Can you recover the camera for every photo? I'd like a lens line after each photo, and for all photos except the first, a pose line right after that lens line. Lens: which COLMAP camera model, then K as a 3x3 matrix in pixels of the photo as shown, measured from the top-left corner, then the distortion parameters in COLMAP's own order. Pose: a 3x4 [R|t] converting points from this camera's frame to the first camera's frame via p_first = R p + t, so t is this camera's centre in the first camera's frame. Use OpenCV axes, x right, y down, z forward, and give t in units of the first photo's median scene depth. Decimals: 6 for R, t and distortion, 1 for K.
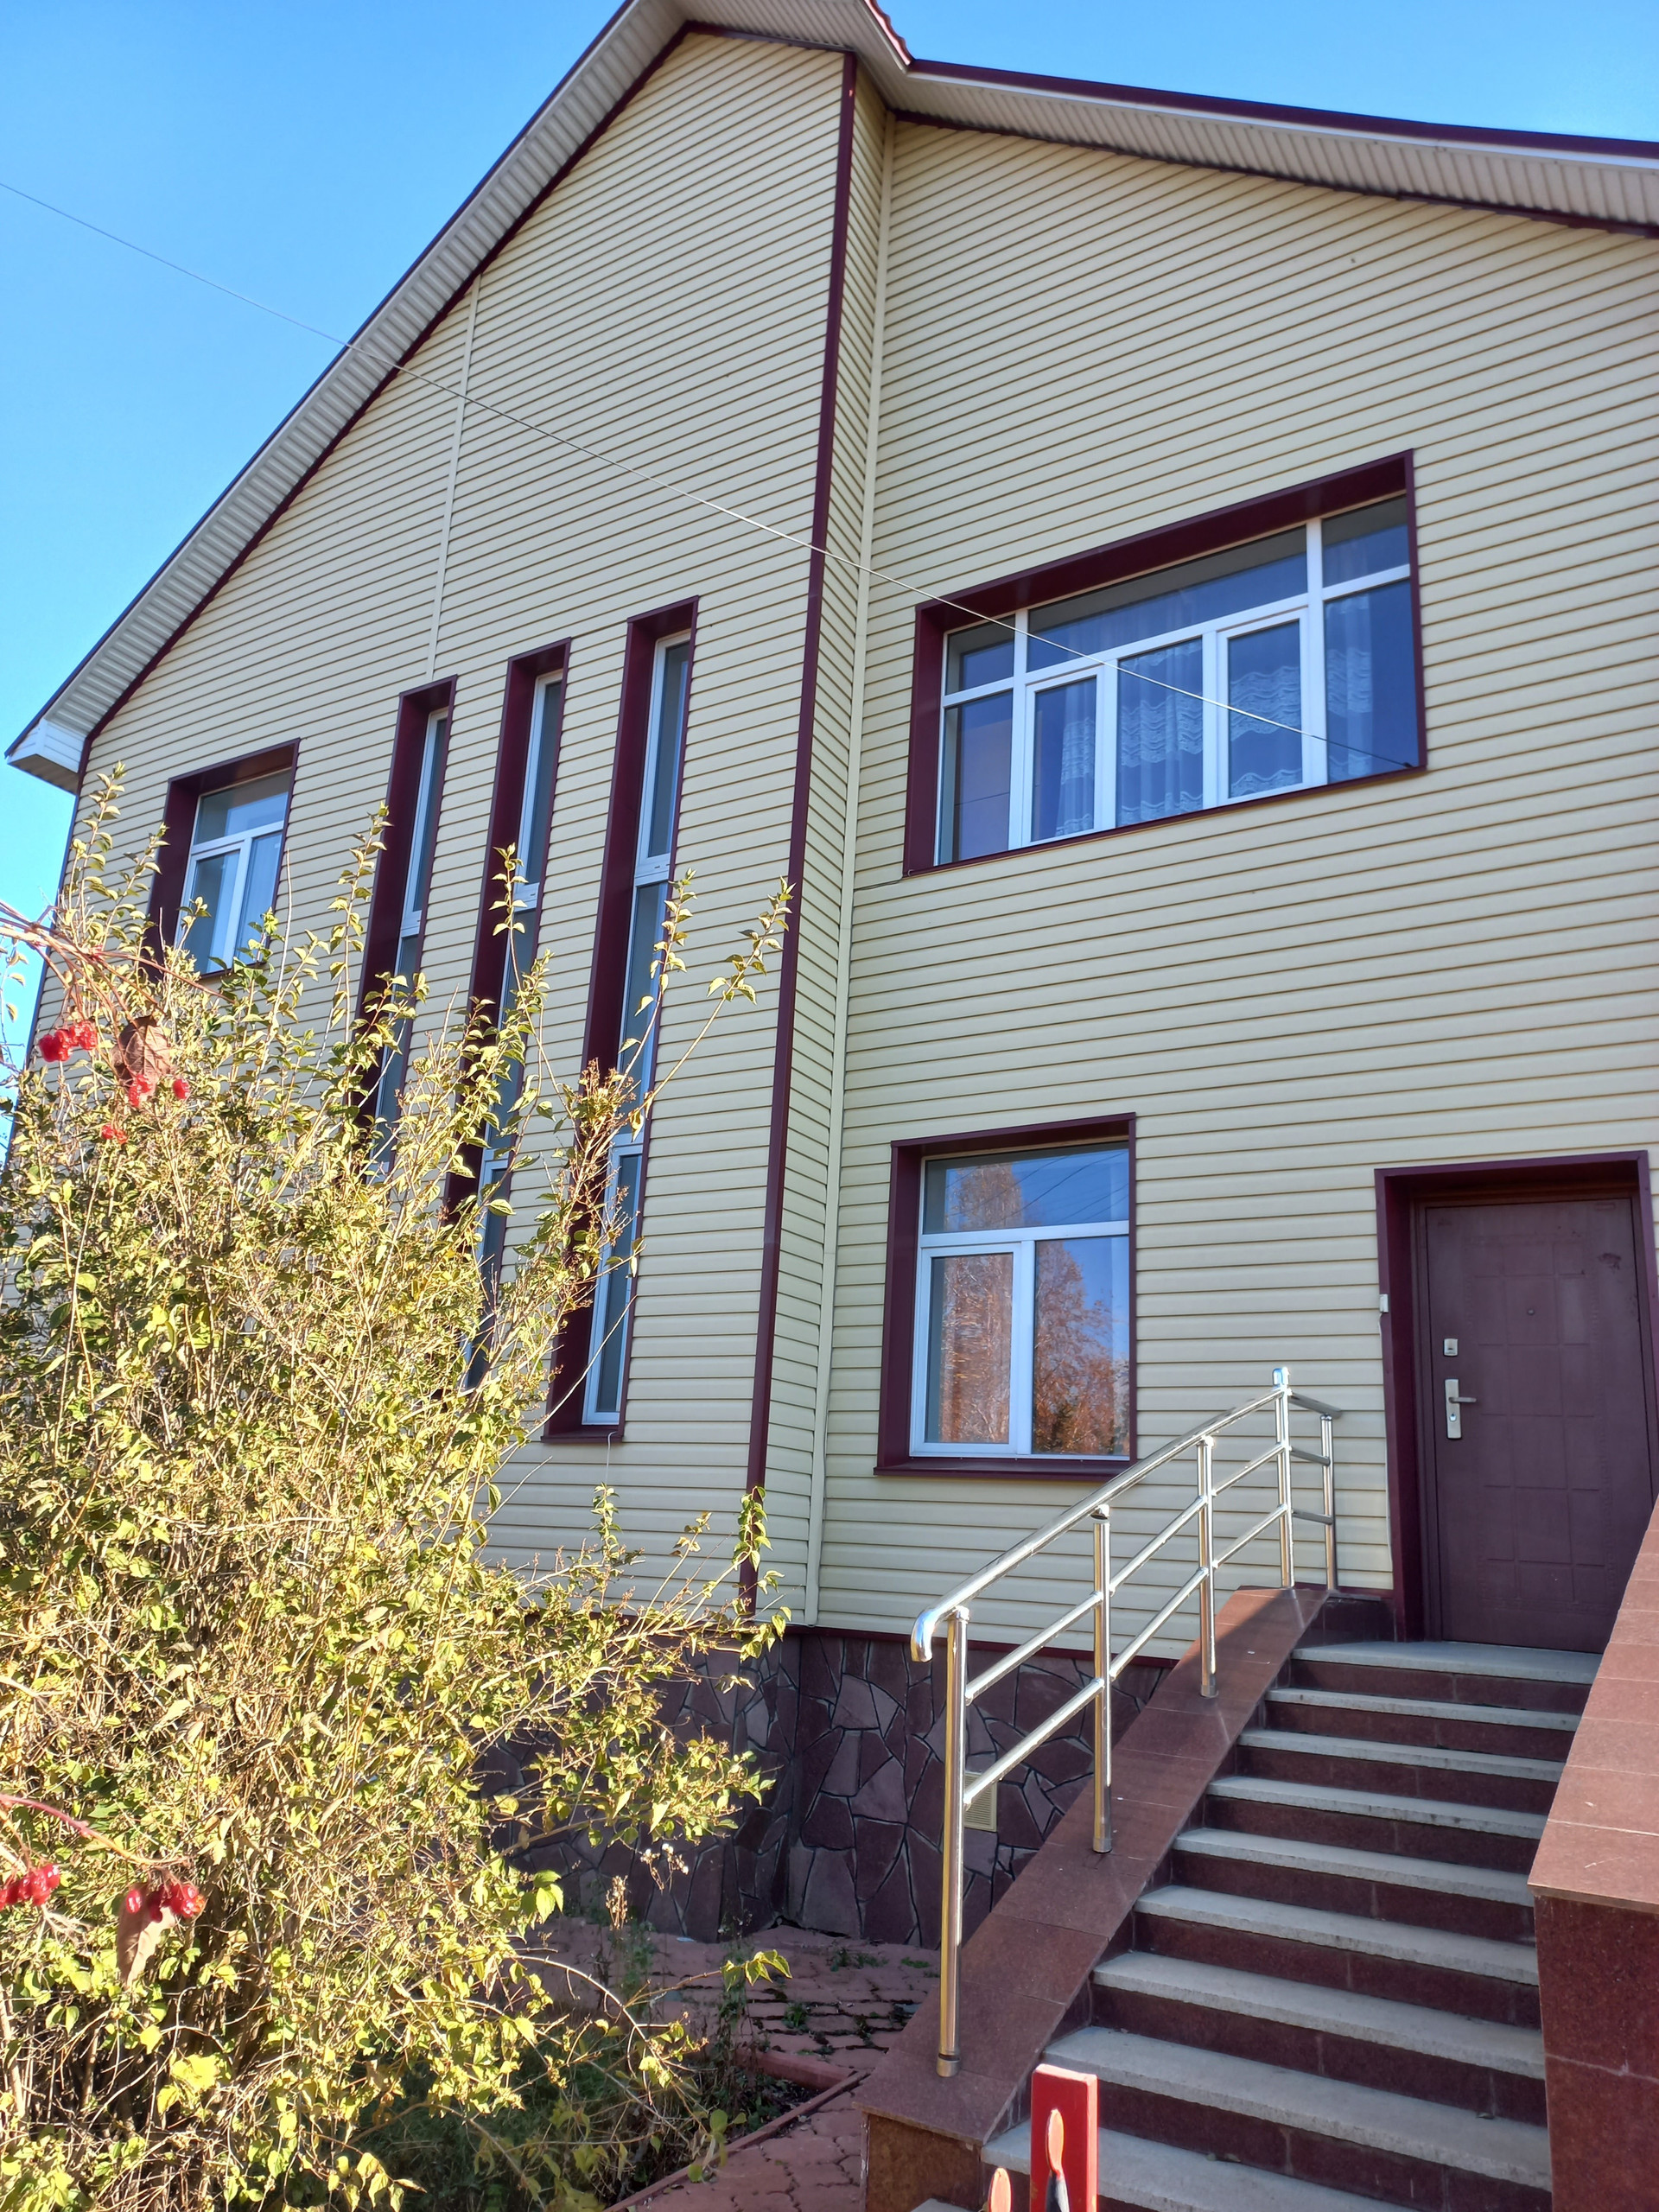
lens RADIAL K [[1640.3, 0, 752.0], [0, 1640.3, 1084.0], [0, 0, 1]] dist [0.049908, -0.003012]
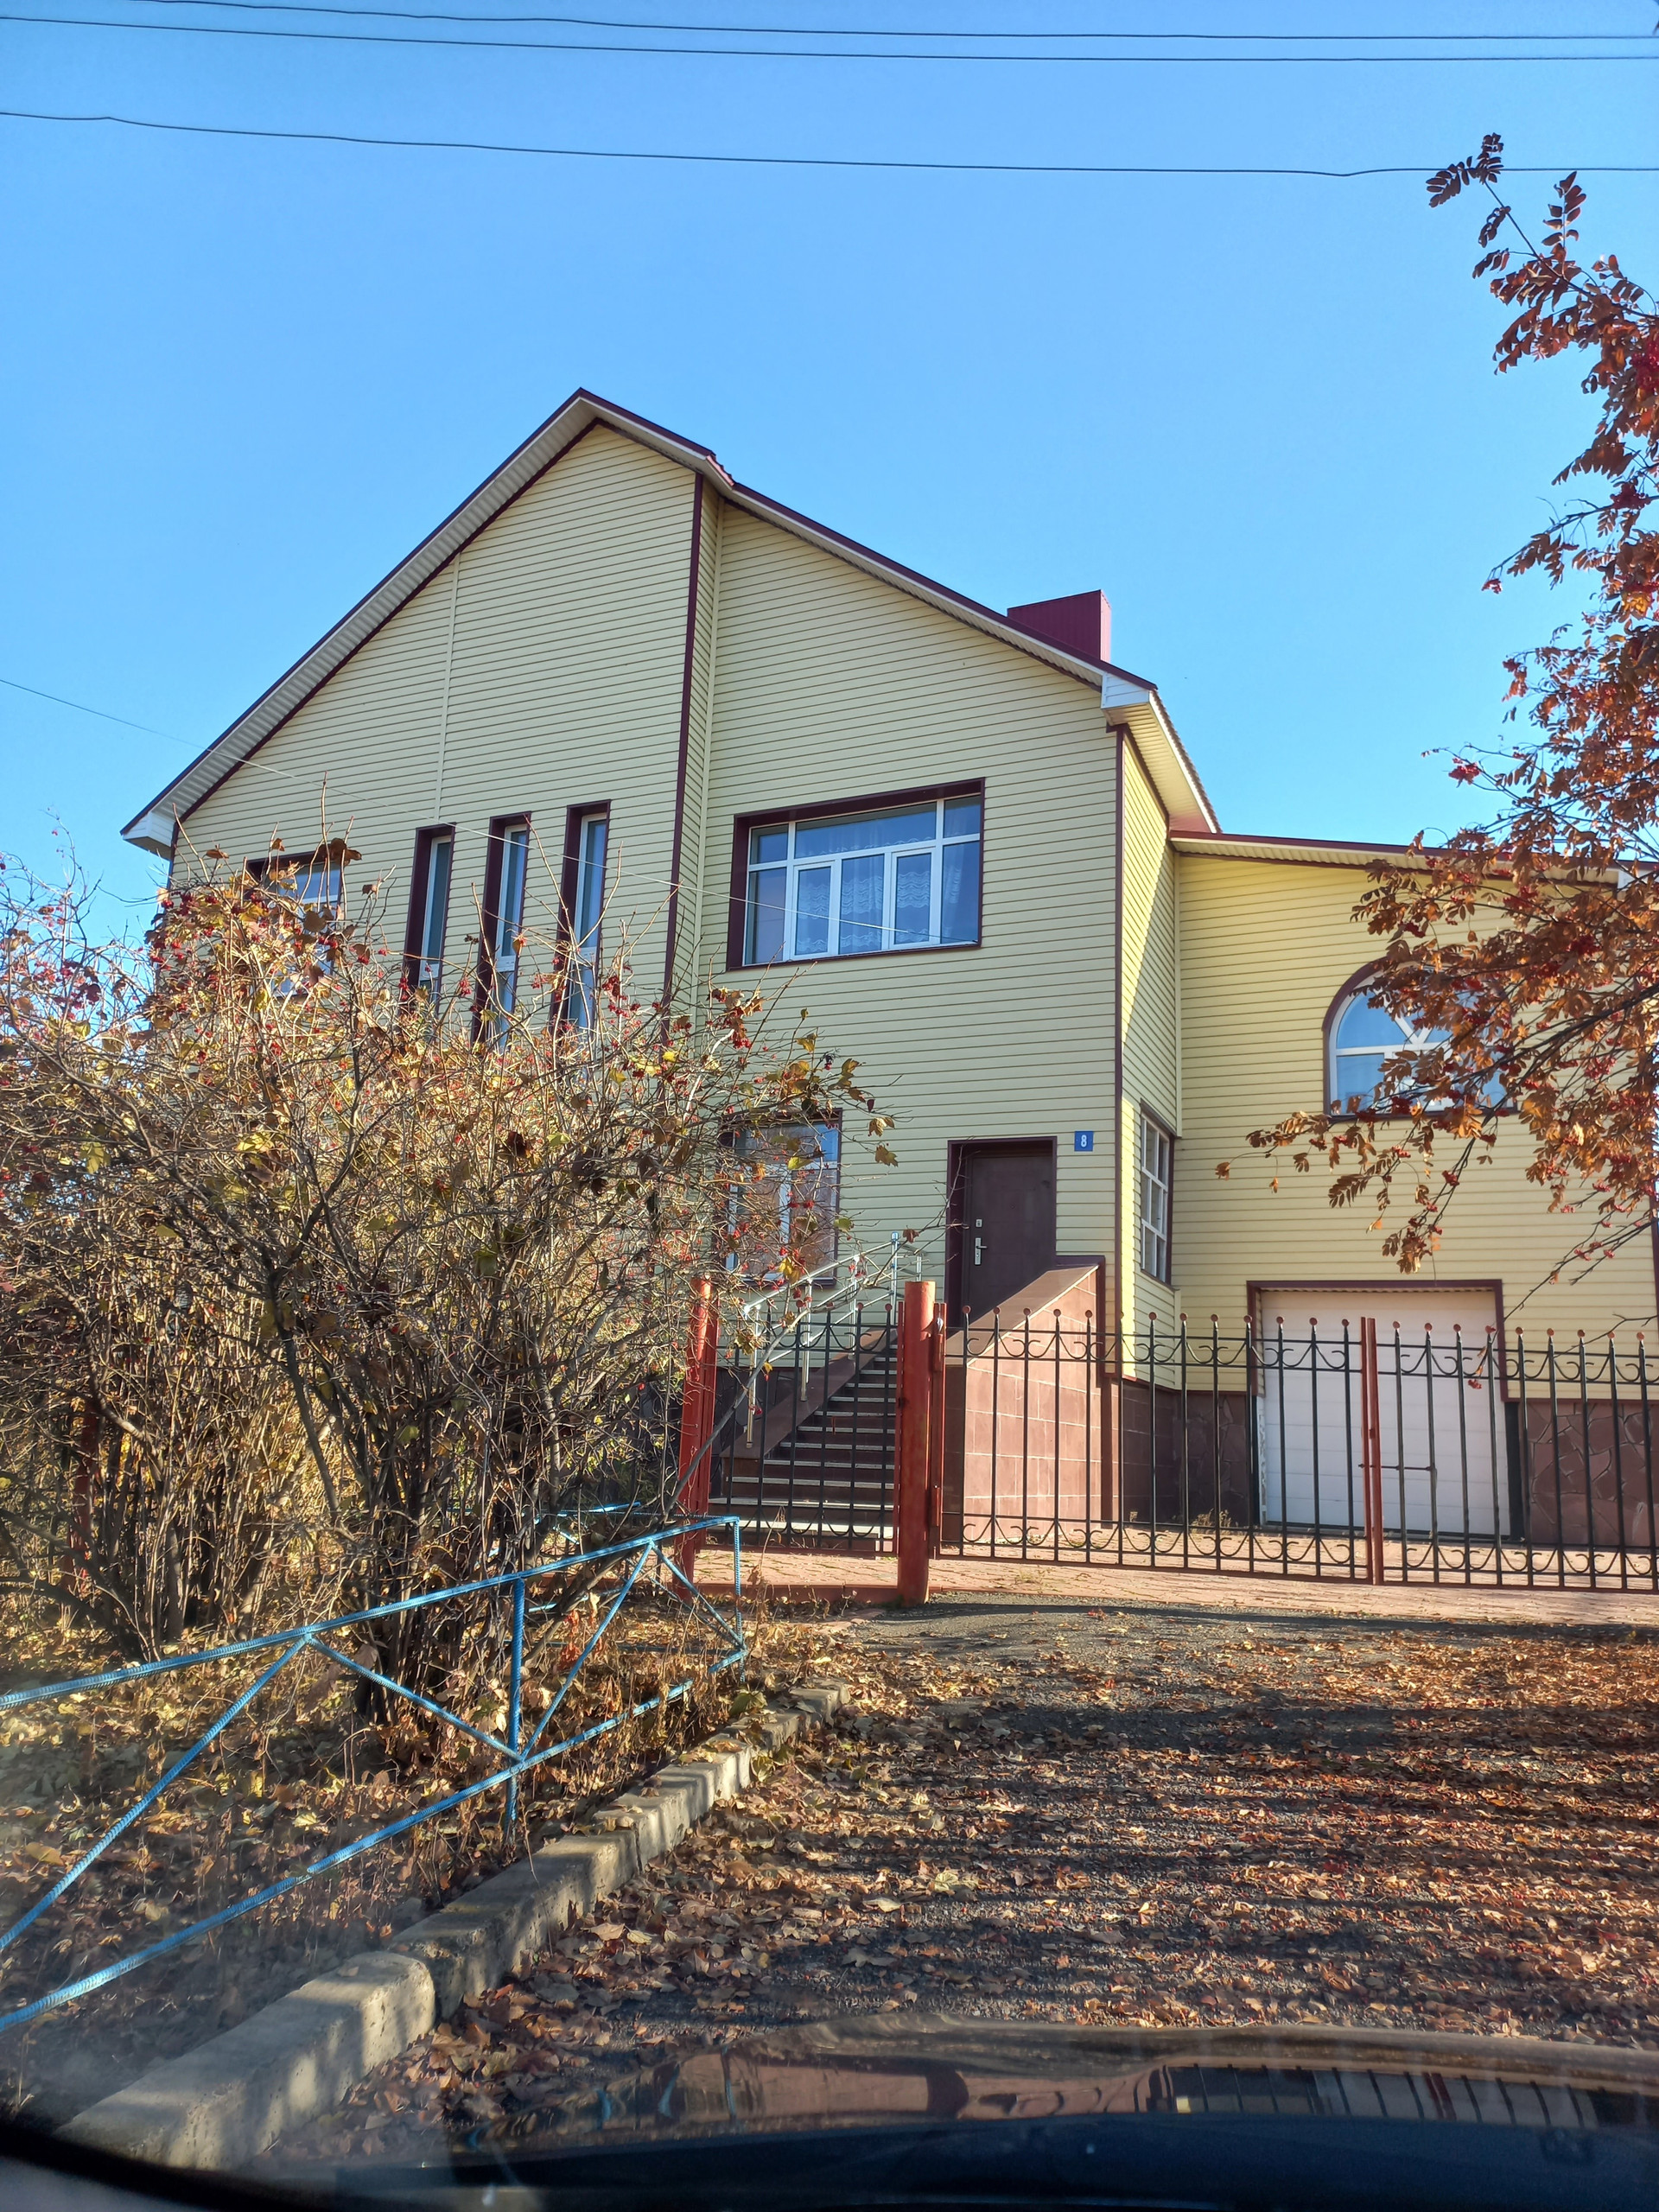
lens RADIAL K [[1640.3, 0, 822.7], [0, 1640.3, 1113.8], [0, 0, 1]] dist [0.049908, -0.003012]
pose [[0.984434, 0.006433, 0.175635, -0.119254], [-0.023447, 0.995204, 0.094973, -0.140469], [-0.174182, -0.097613, 0.979864, -0.811267]]
